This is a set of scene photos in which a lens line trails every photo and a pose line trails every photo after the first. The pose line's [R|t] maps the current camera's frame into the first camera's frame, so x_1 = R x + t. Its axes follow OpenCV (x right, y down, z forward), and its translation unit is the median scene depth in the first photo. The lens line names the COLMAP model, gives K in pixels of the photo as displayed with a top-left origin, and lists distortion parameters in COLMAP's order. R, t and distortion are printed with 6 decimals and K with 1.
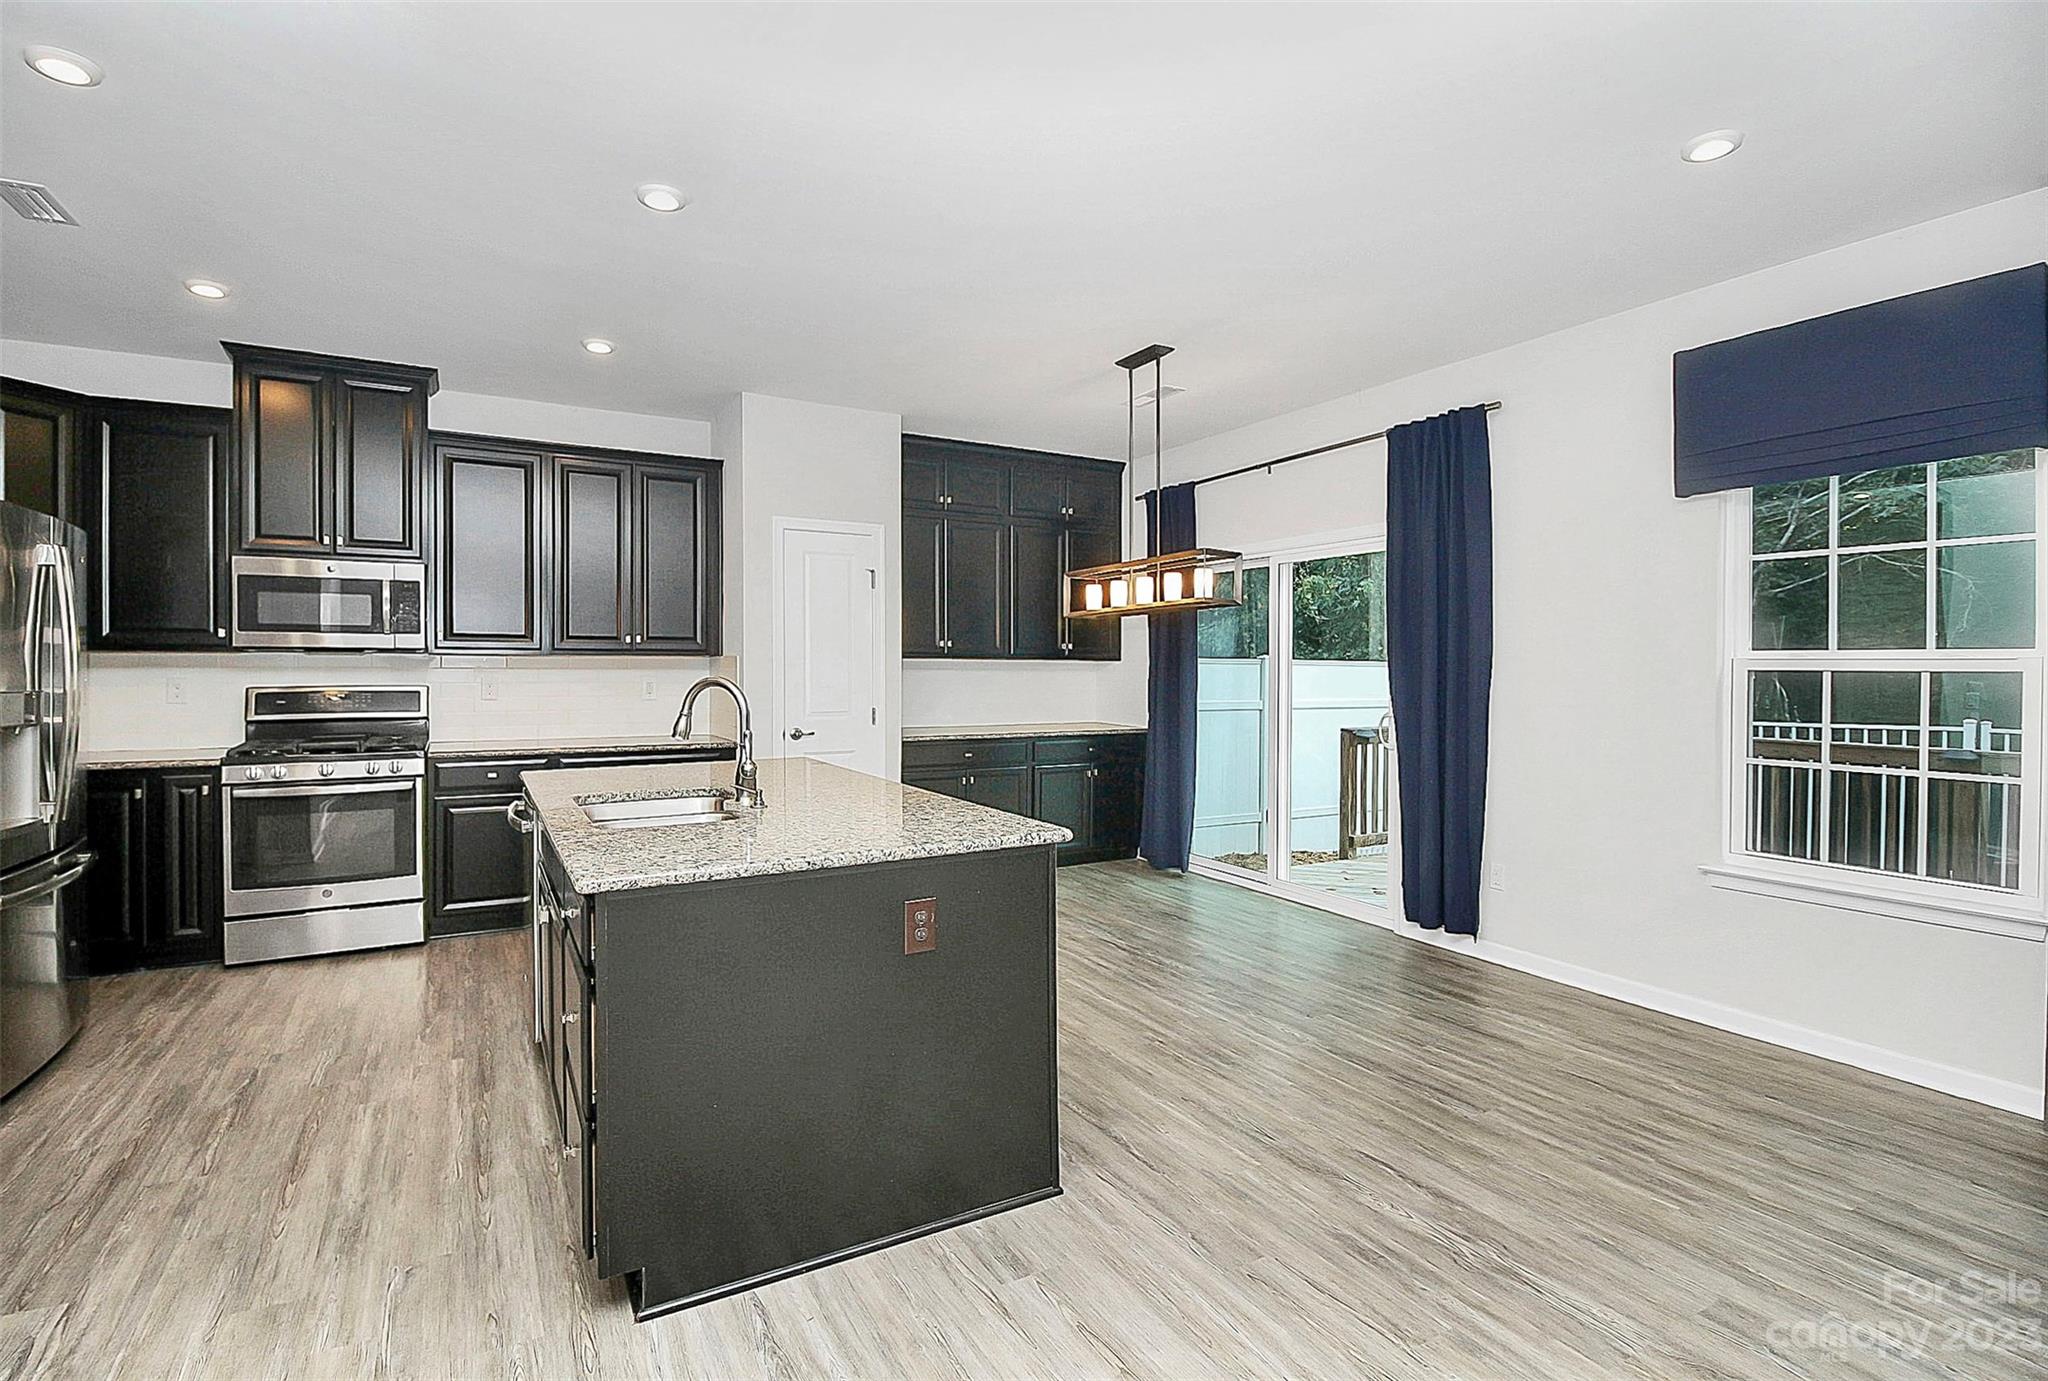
lens RADIAL K [[933.8, 0, 951.5], [0, 933.8, 679.4], [0, 0, 1]] dist [0.002247, -0.005442]
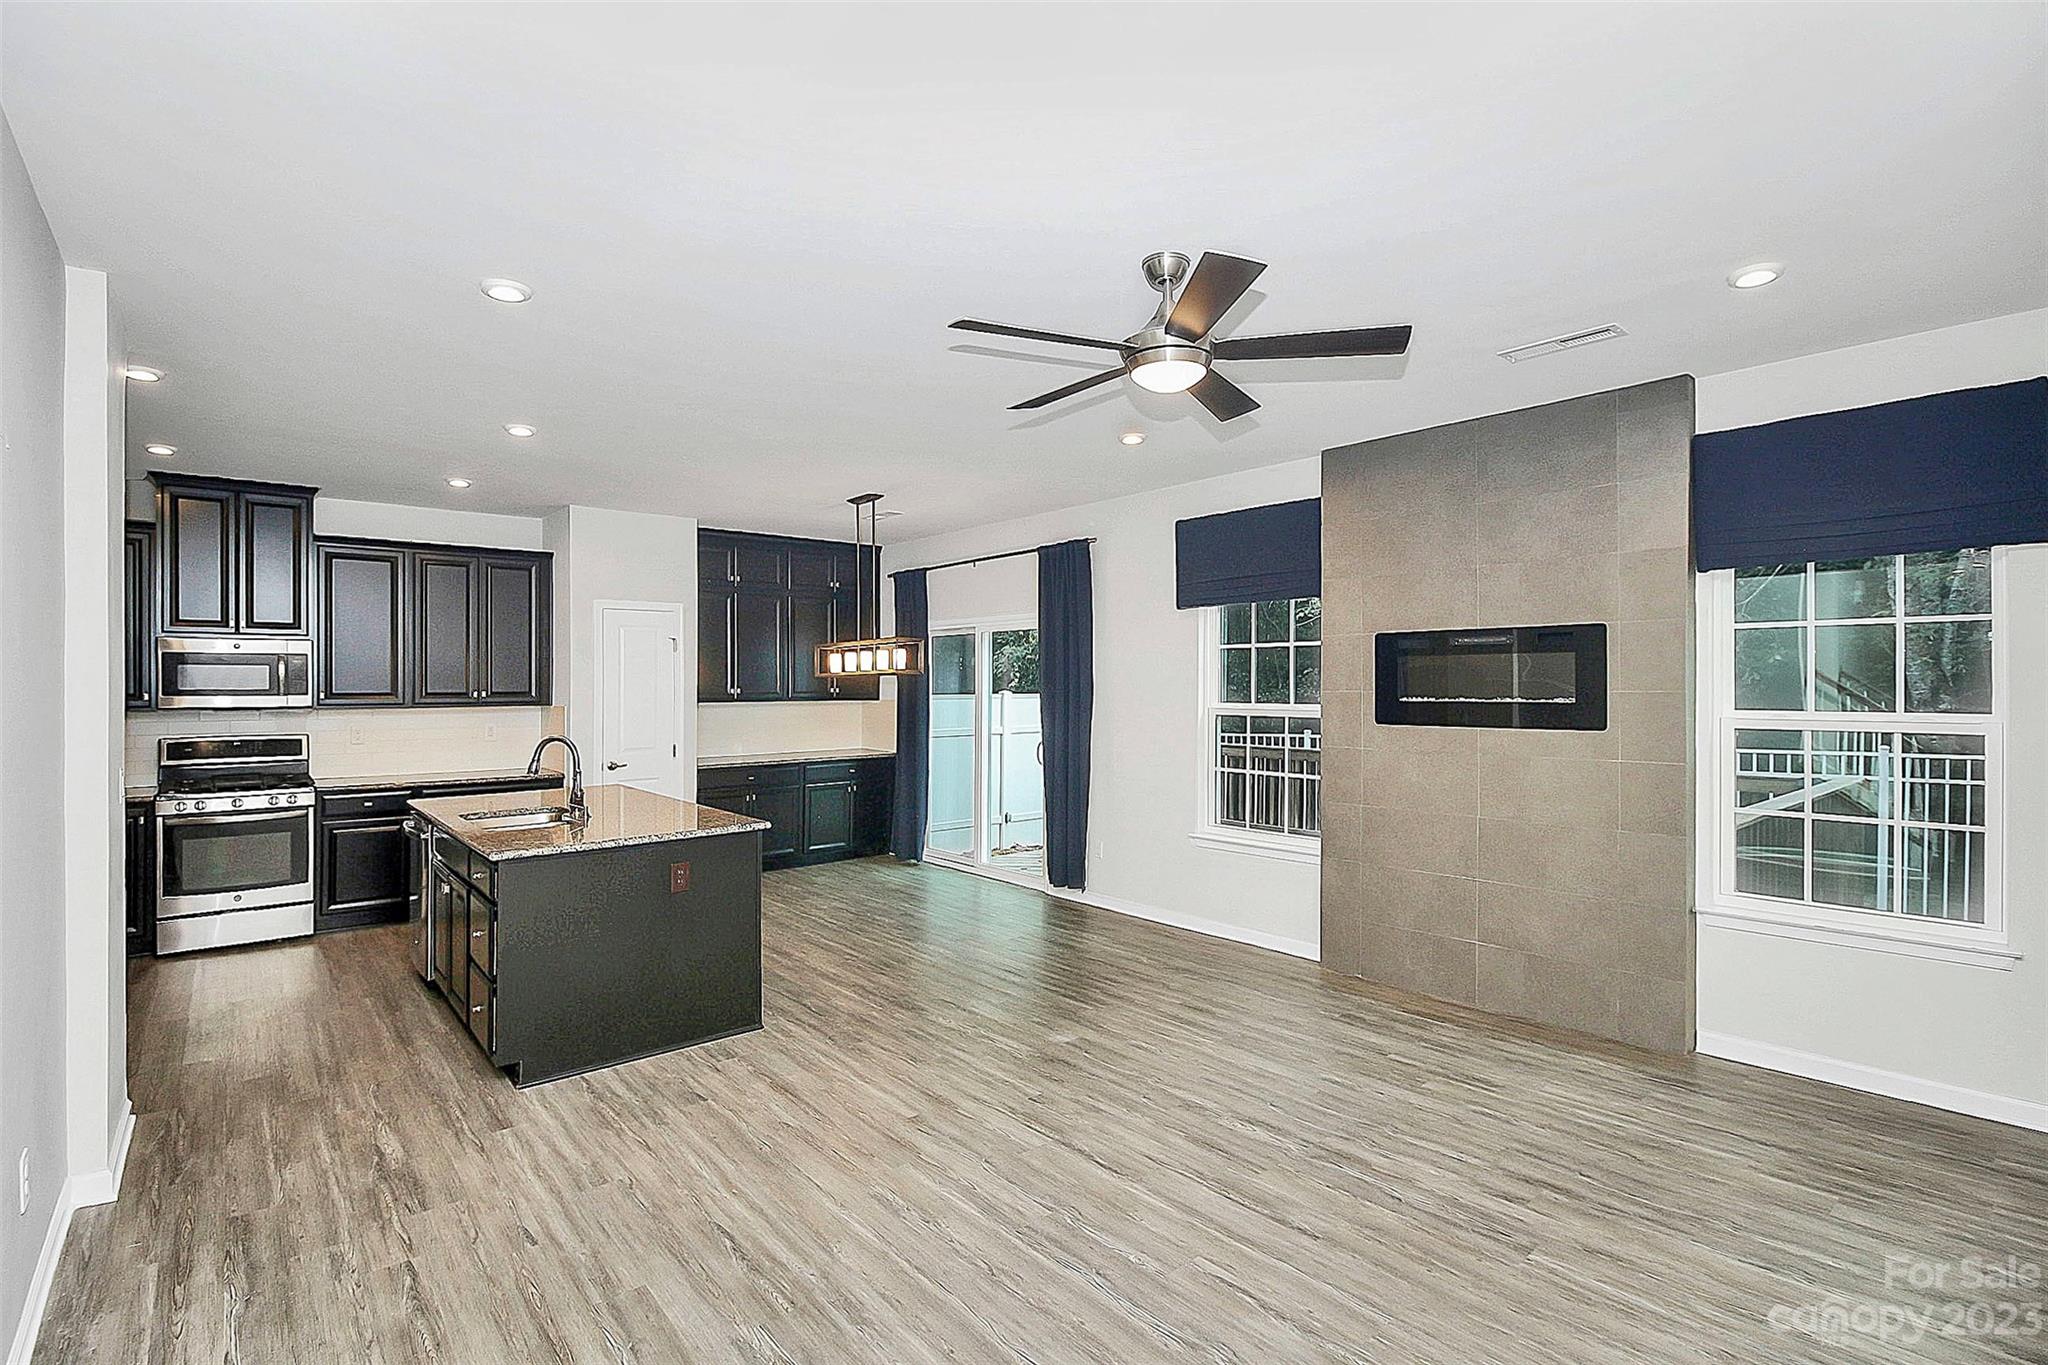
lens RADIAL K [[948.0, 0, 970.8], [0, 948.0, 684.3], [0, 0, 1]] dist [-0.010795, 0.001079]
pose [[0.983250, -0.010255, 0.181971, 0.099678], [0.011898, 0.999898, -0.007942, -0.044791], [-0.181871, 0.009974, 0.983272, -0.458830]]
